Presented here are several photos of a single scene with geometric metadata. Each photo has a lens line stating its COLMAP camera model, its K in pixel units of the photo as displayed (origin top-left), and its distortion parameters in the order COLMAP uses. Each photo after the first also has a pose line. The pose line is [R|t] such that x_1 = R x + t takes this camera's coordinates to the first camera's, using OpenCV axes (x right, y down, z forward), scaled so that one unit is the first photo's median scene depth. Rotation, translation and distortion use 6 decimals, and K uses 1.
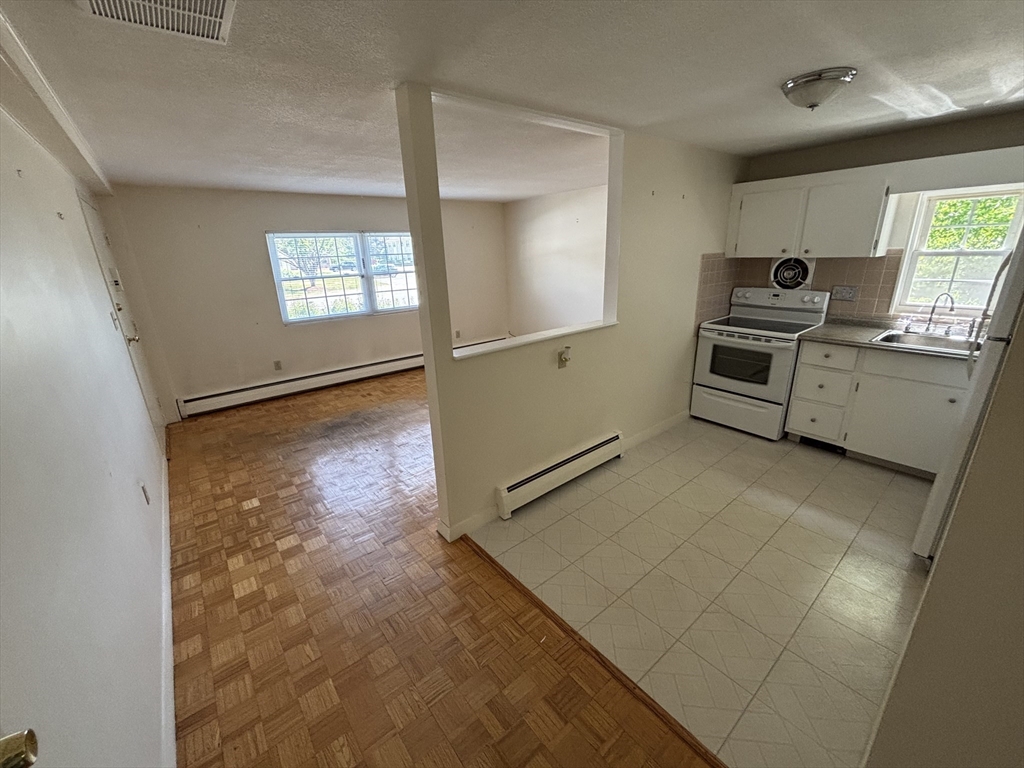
lens RADIAL K [[412.2, 0, 510.8], [0, 412.2, 384.4], [0, 0, 1]] dist [0.001810, -0.000299]
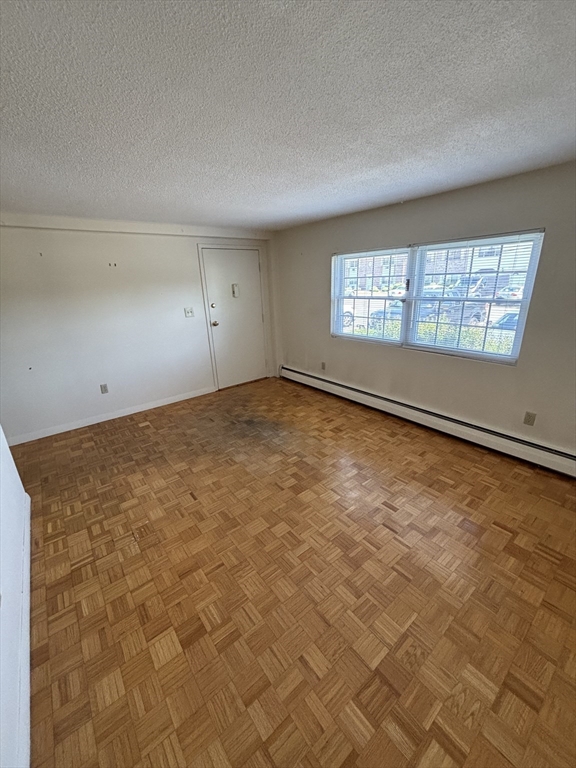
lens RADIAL K [[309.1, 0, 289.7], [0, 309.1, 384.0], [0, 0, 1]] dist [0.001810, -0.000299]
pose [[-0.001908, 0.352673, -0.935745, 0.457433], [-0.274619, 0.899585, 0.339605, -0.405135], [0.961551, 0.257621, 0.095134, 1.188001]]
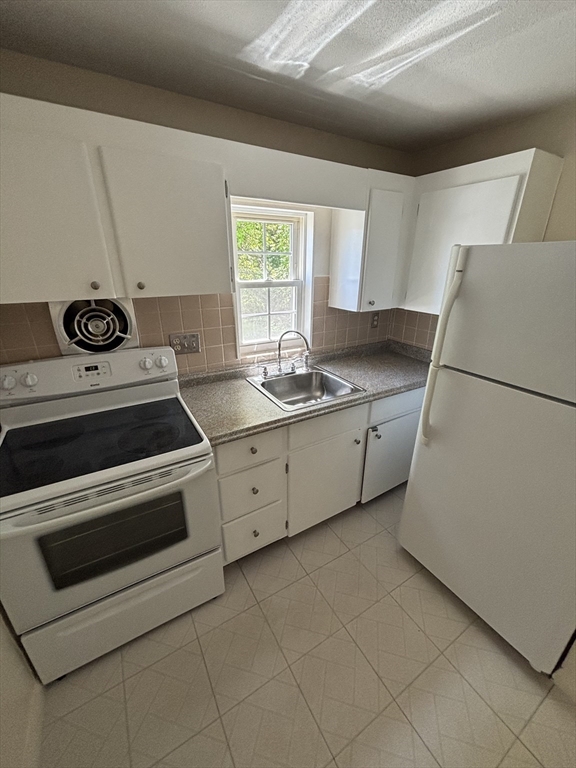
lens RADIAL K [[307.8, 0, 290.7], [0, 307.8, 382.1], [0, 0, 1]] dist [-0.000415, 0.000032]
pose [[0.142515, -0.333587, 0.931885, 0.329786], [0.297401, 0.912422, 0.281138, -0.252107], [-0.944056, 0.237077, 0.229243, 0.723501]]
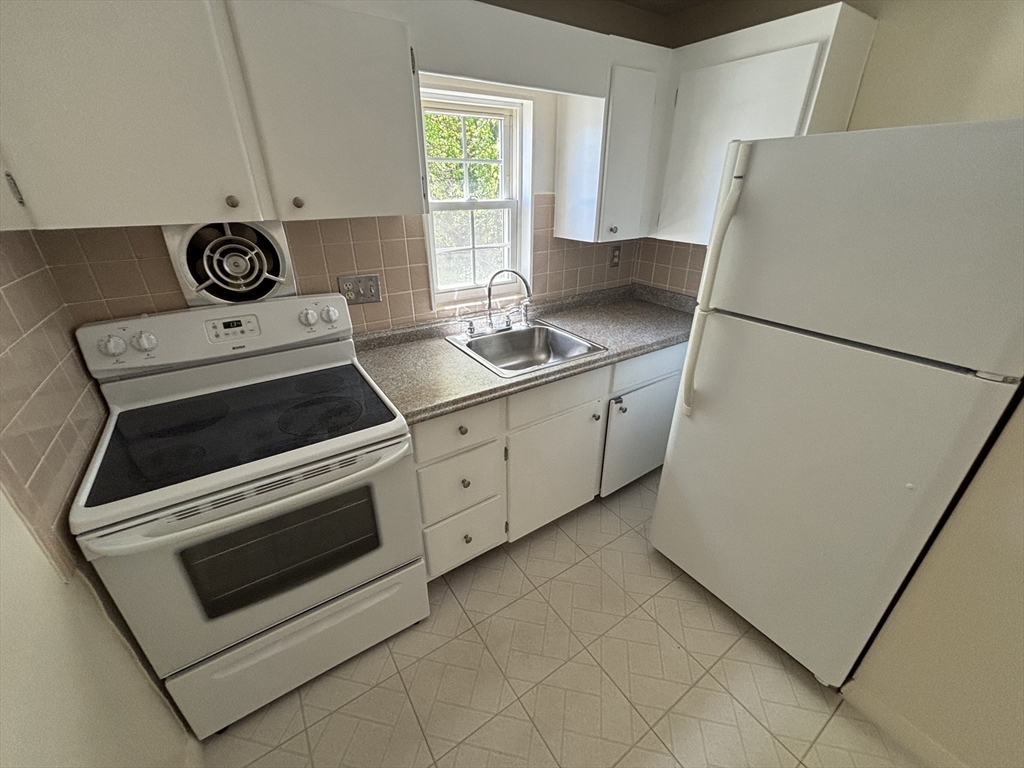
lens RADIAL K [[410.5, 0, 513.1], [0, 410.5, 379.8], [0, 0, 1]] dist [-0.000415, 0.000032]
pose [[0.092956, -0.401451, 0.911151, 0.326707], [0.307031, 0.882075, 0.357316, -0.243077], [-0.947149, 0.246537, 0.205253, 0.743033]]
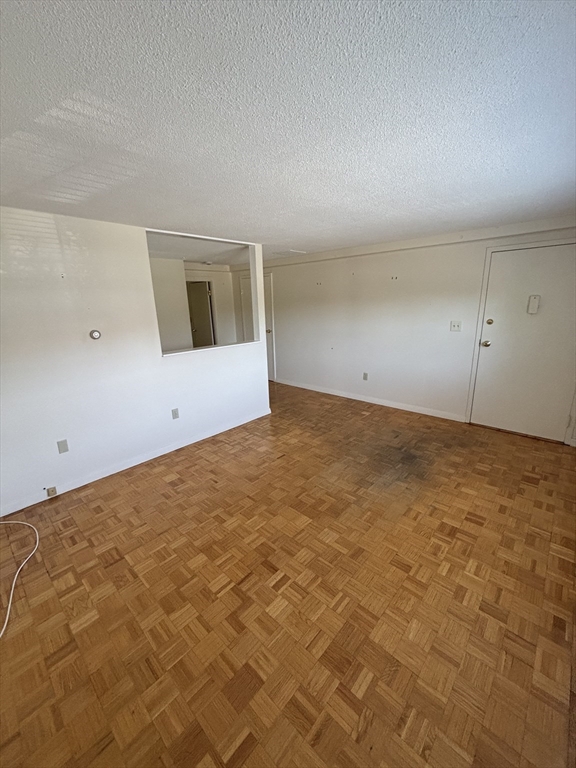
lens RADIAL K [[309.1, 0, 289.7], [0, 309.1, 384.0], [0, 0, 1]] dist [0.001810, -0.000299]
pose [[-0.986910, 0.099403, -0.126995, -0.054227], [0.012606, 0.832598, 0.553735, -0.583952], [0.160779, 0.544886, -0.822952, 1.781871]]
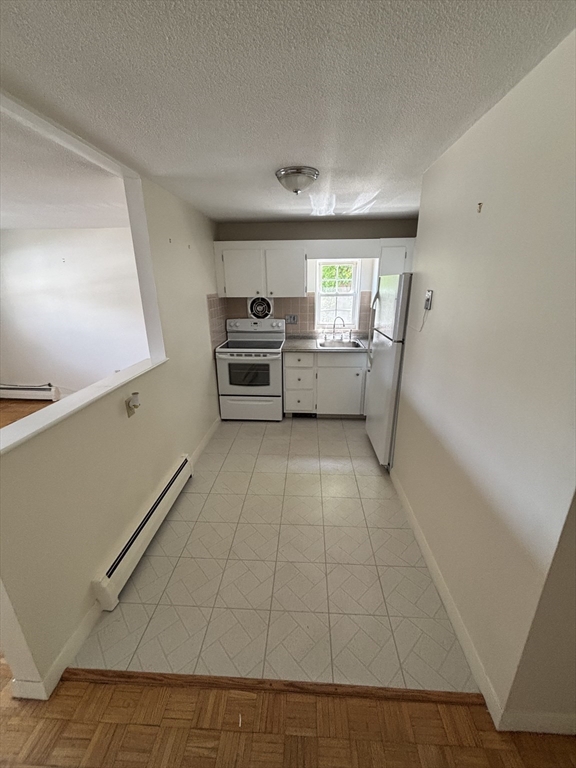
lens RADIAL K [[309.1, 0, 289.7], [0, 309.1, 384.0], [0, 0, 1]] dist [0.001810, -0.000299]
pose [[0.675671, -0.204057, 0.708399, -0.092546], [0.218038, 0.973252, 0.072385, -0.065372], [-0.704221, 0.105550, 0.702091, 0.190681]]
